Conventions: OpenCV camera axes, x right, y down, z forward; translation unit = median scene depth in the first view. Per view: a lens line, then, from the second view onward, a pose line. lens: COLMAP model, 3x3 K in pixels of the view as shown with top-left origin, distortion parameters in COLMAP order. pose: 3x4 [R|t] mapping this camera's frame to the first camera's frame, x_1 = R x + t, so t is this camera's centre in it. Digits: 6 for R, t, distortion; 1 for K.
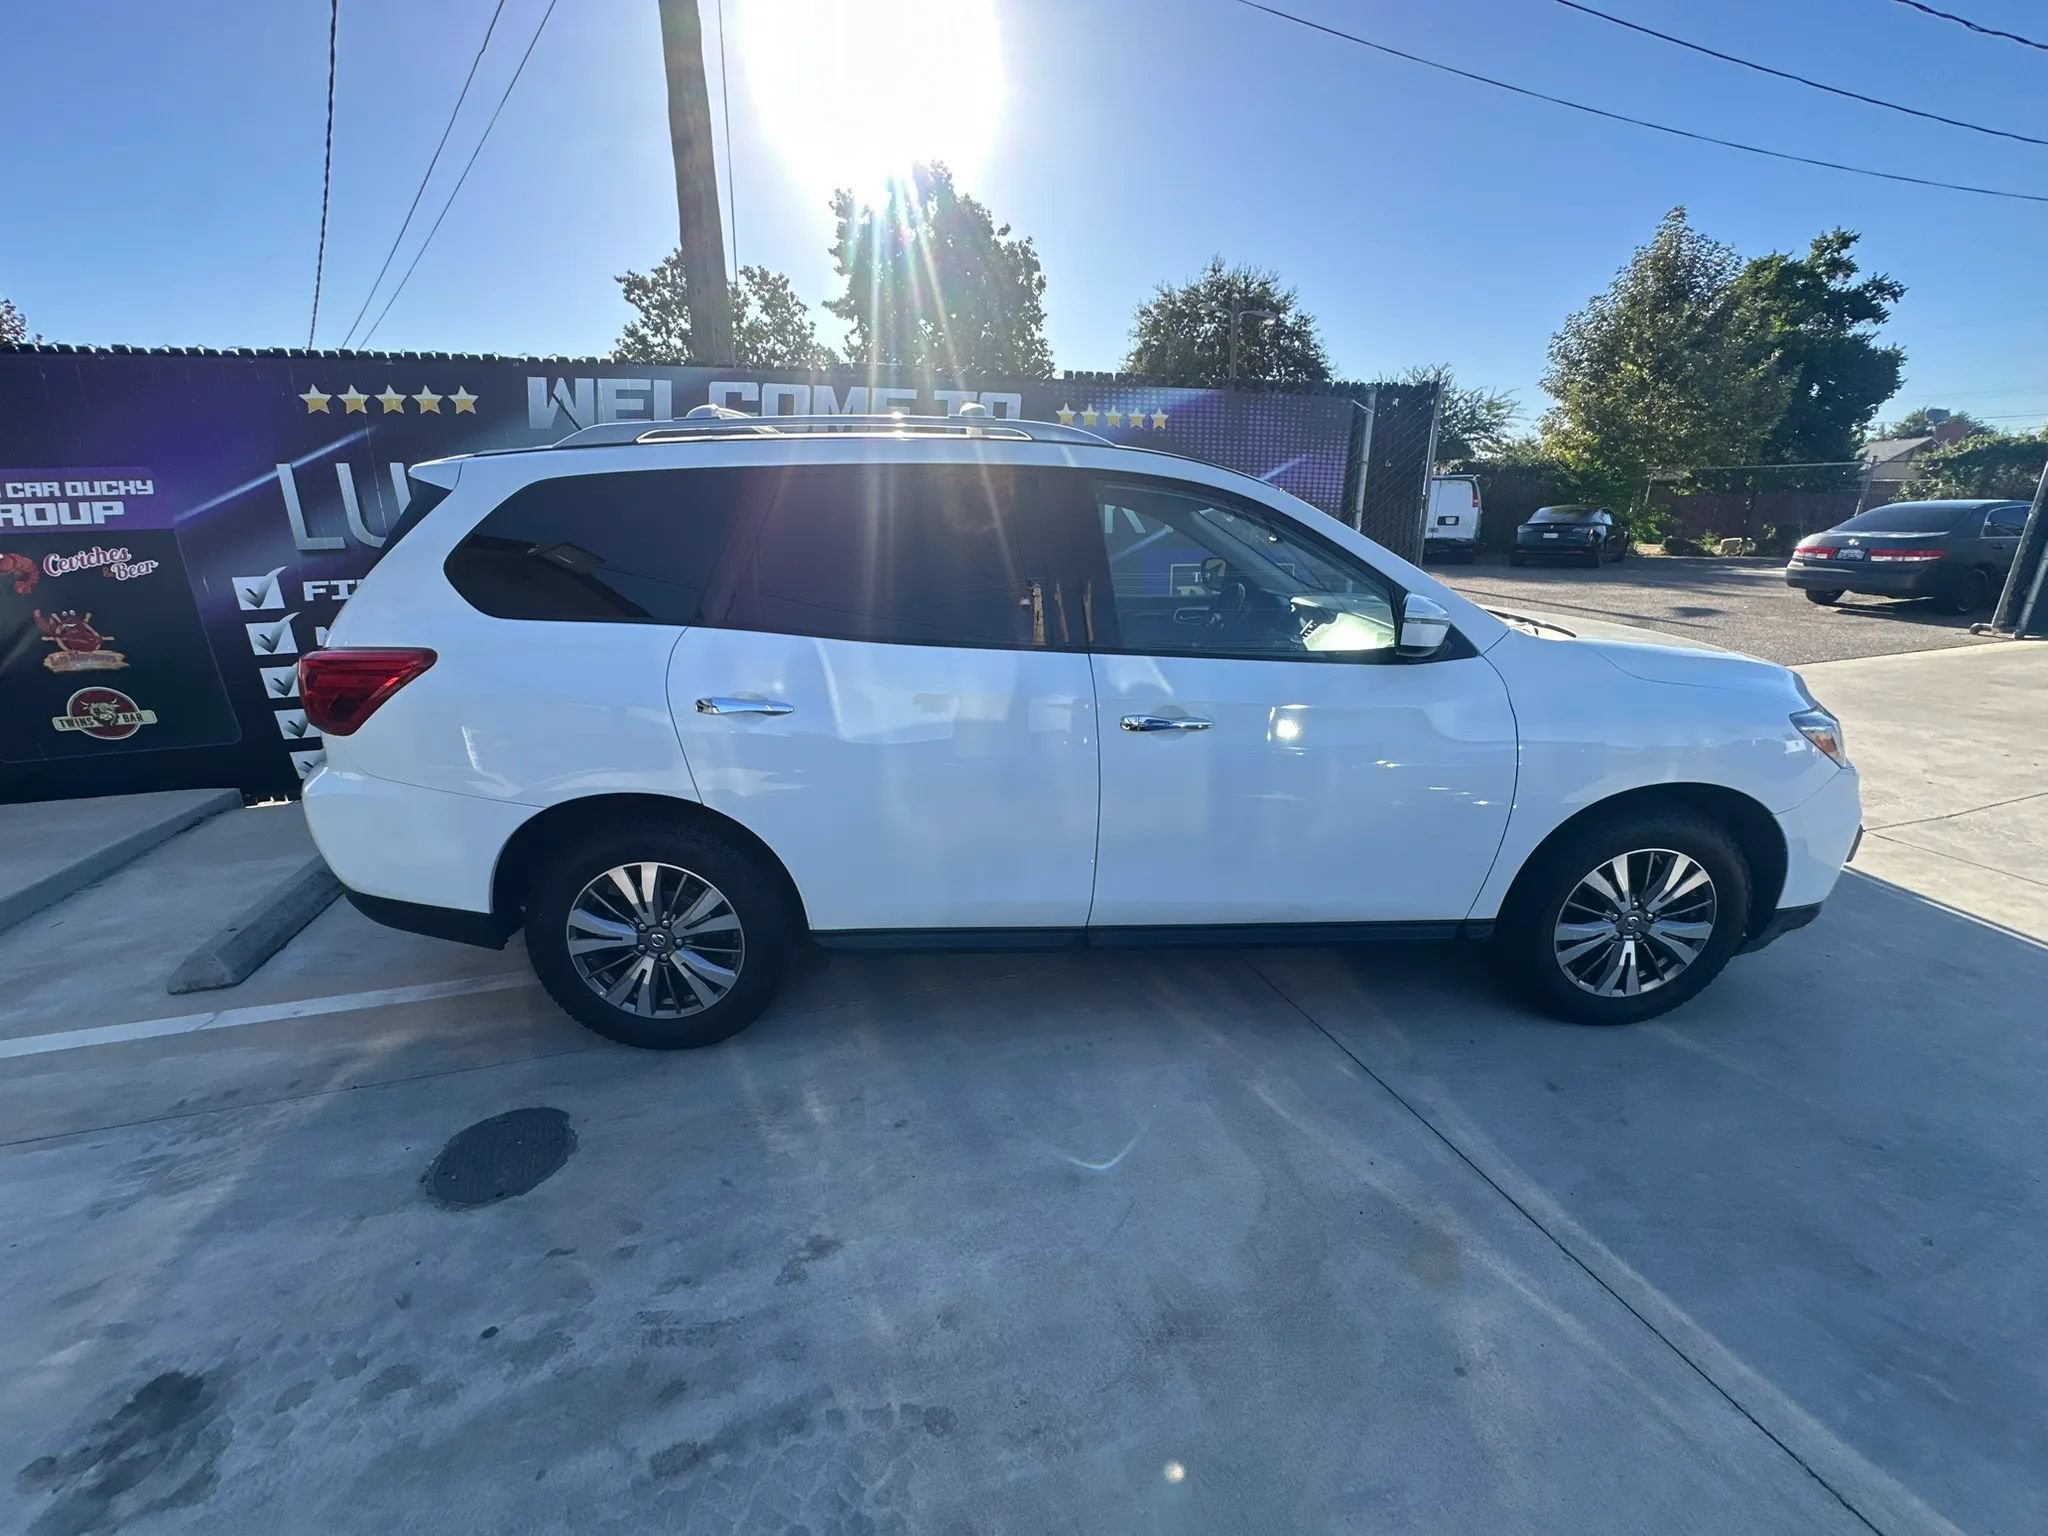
lens RADIAL K [[821.1, 0, 1022.9], [0, 821.1, 772.8], [0, 0, 1]] dist [-0.006007, 0.001286]
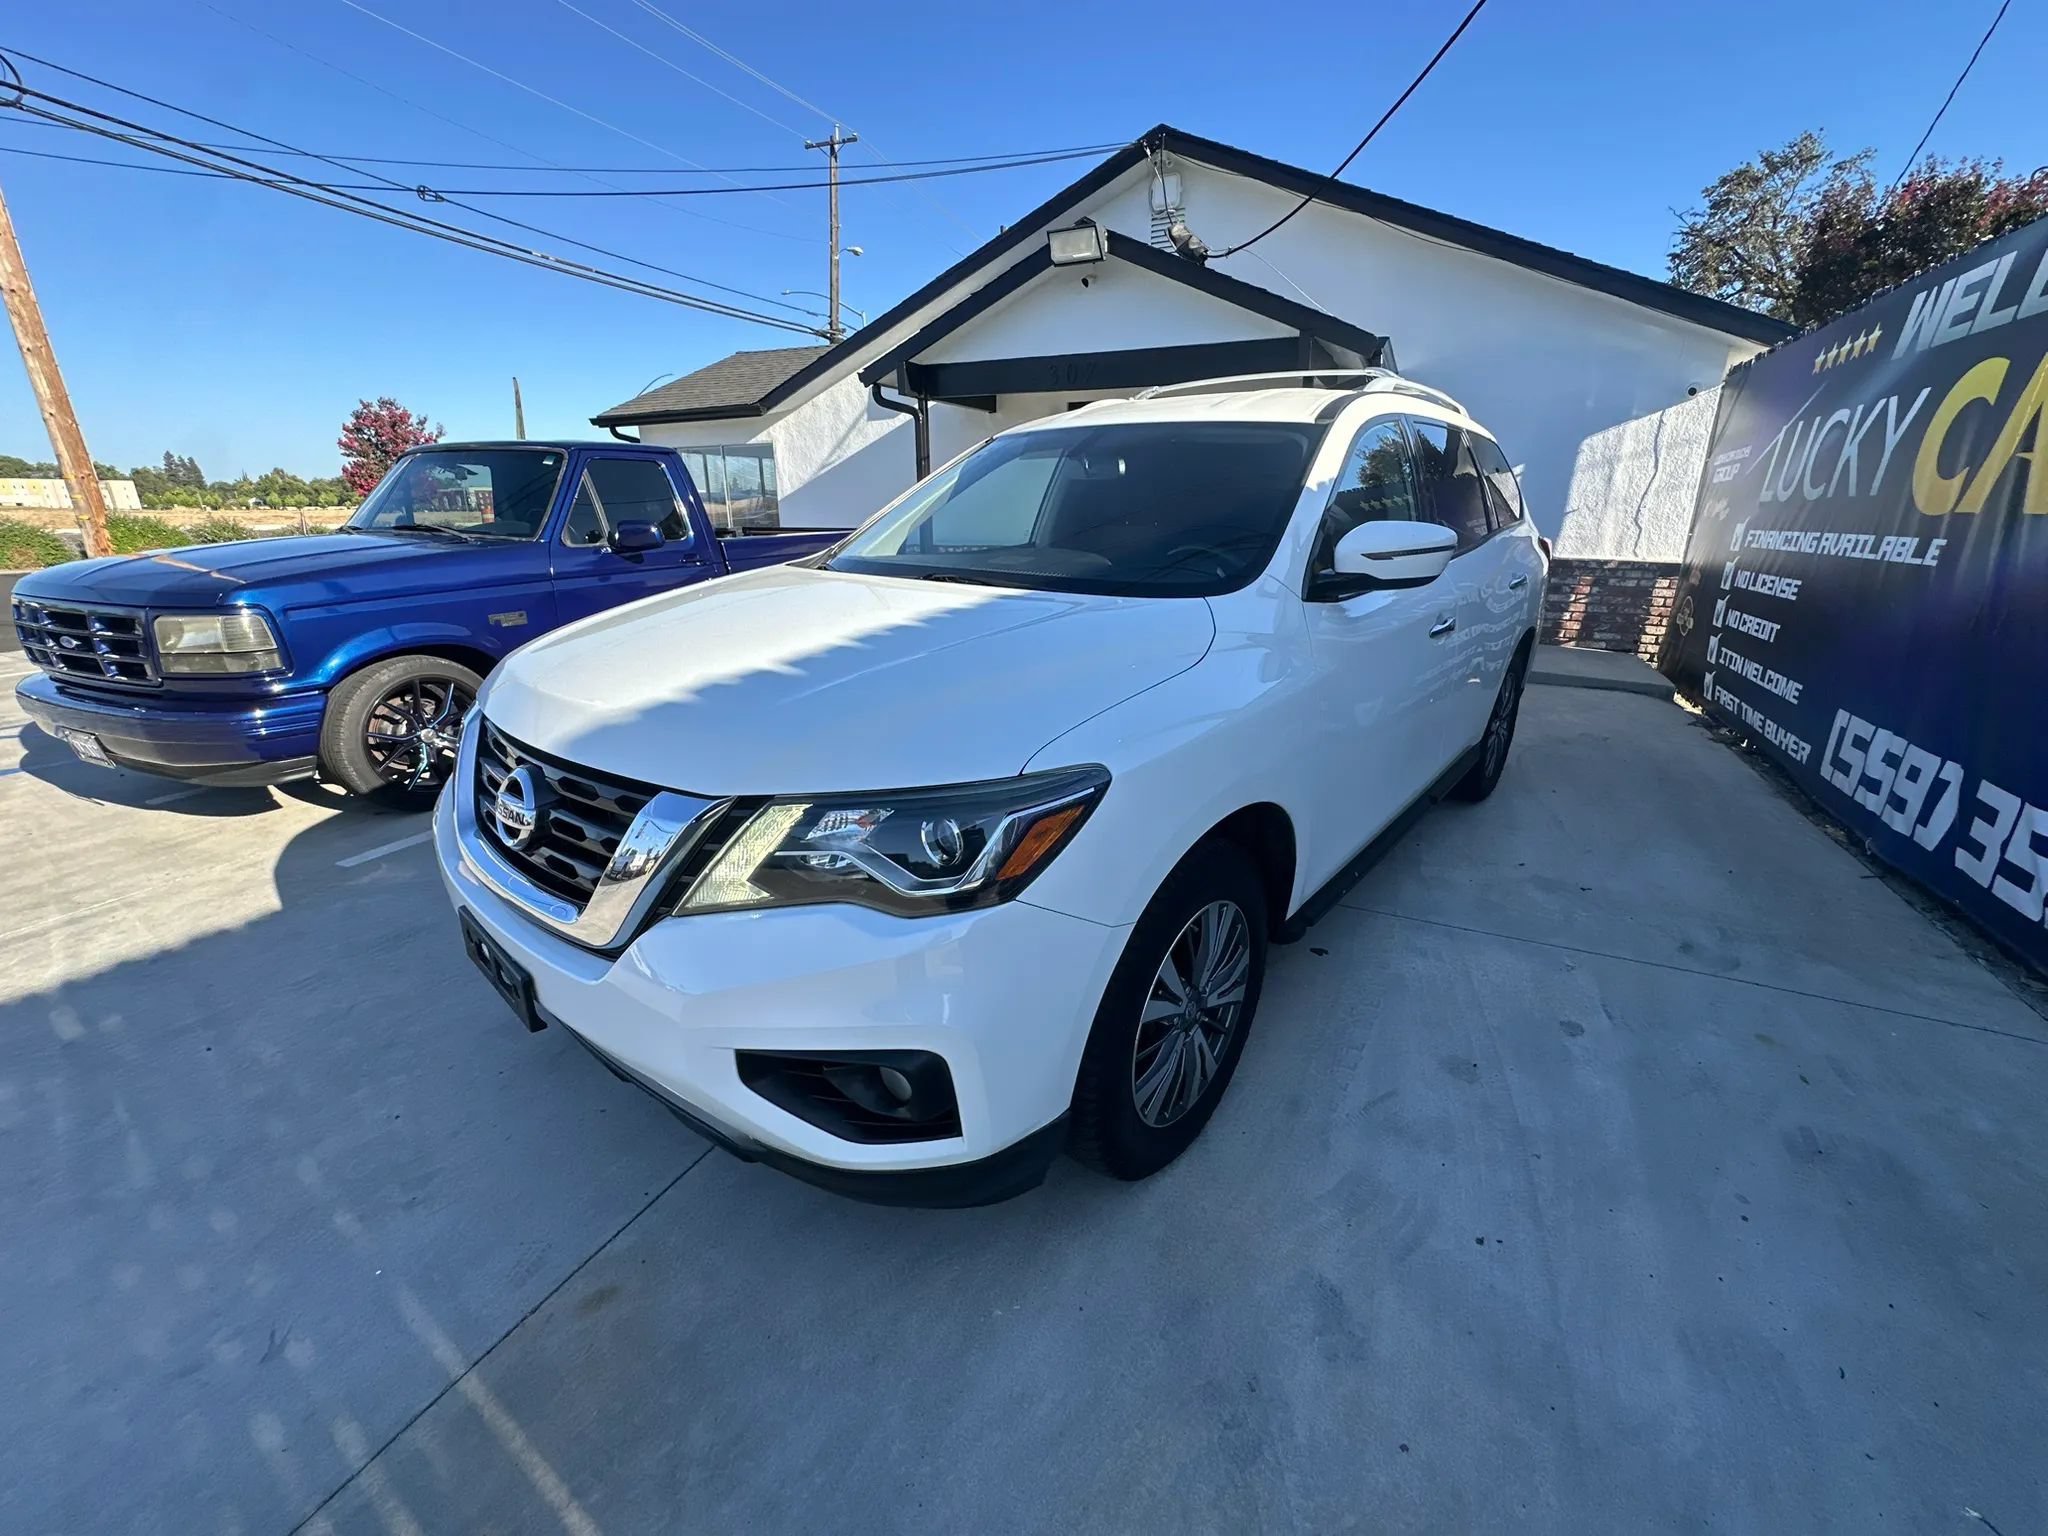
lens RADIAL K [[821.1, 0, 1022.3], [0, 821.1, 768.9], [0, 0, 1]] dist [-0.006007, 0.001286]
pose [[-0.681824, 0.233800, -0.693147, 1.283172], [-0.218698, 0.839062, 0.498143, -0.550976], [0.698059, 0.491236, -0.520961, 1.926392]]
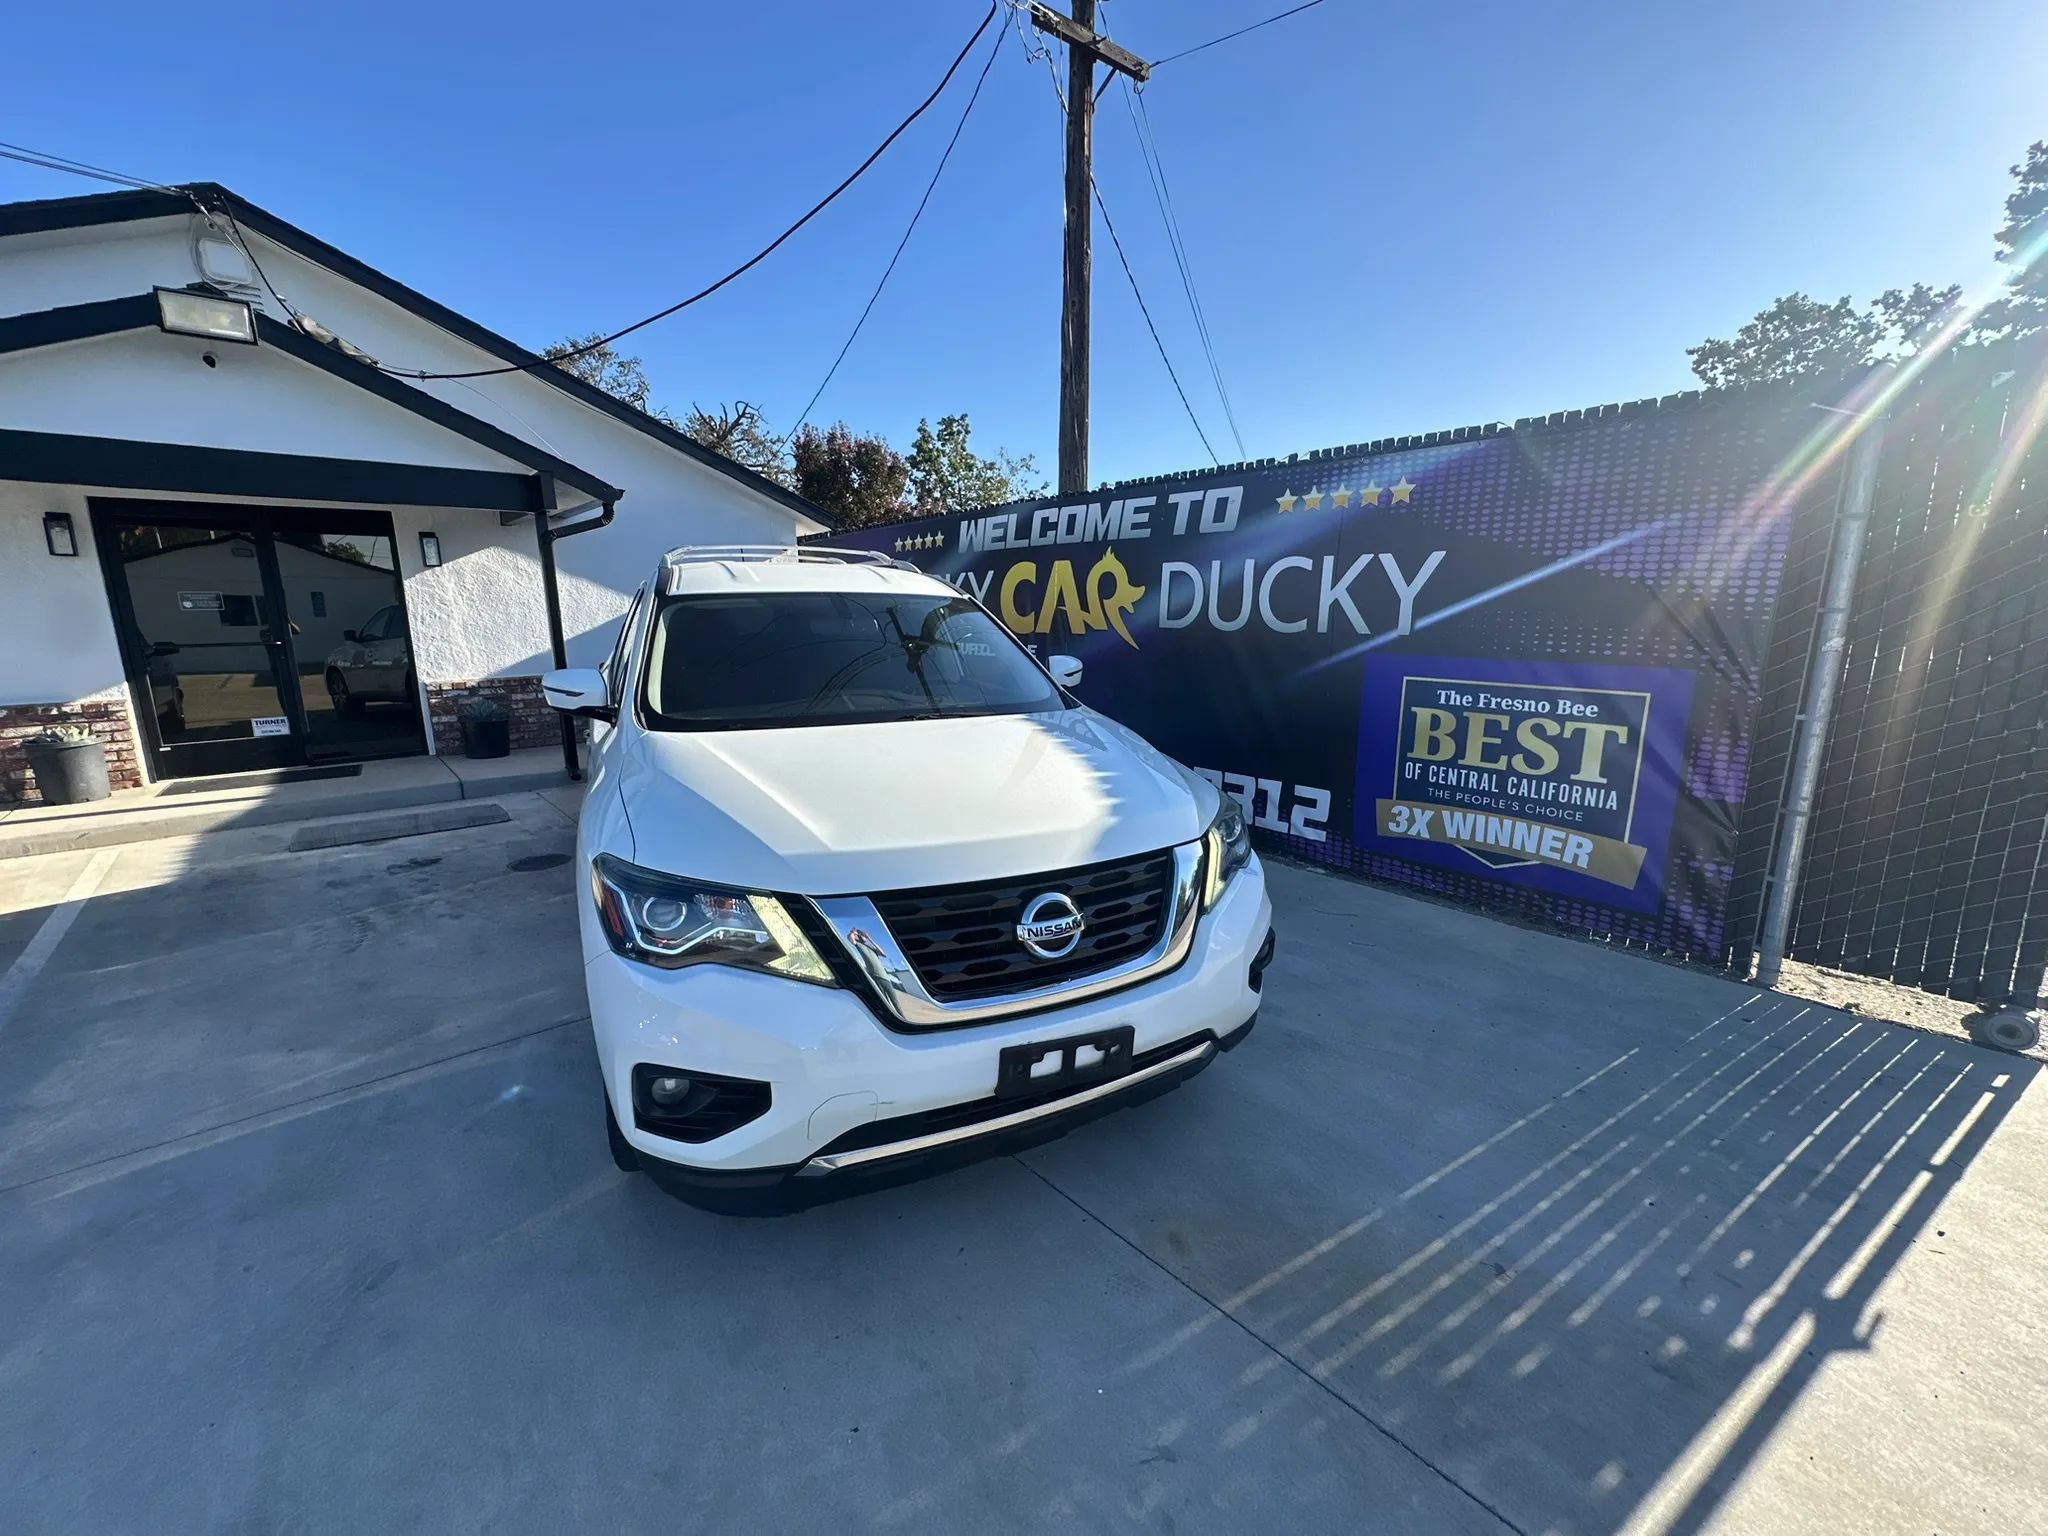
lens RADIAL K [[821.1, 0, 1020.4], [0, 821.1, 770.2], [0, 0, 1]] dist [-0.006007, 0.001286]
pose [[0.403726, 0.185318, -0.895914, 1.773025], [-0.277904, 0.957839, 0.072895, -0.318093], [0.871650, 0.219549, 0.438206, 0.950829]]
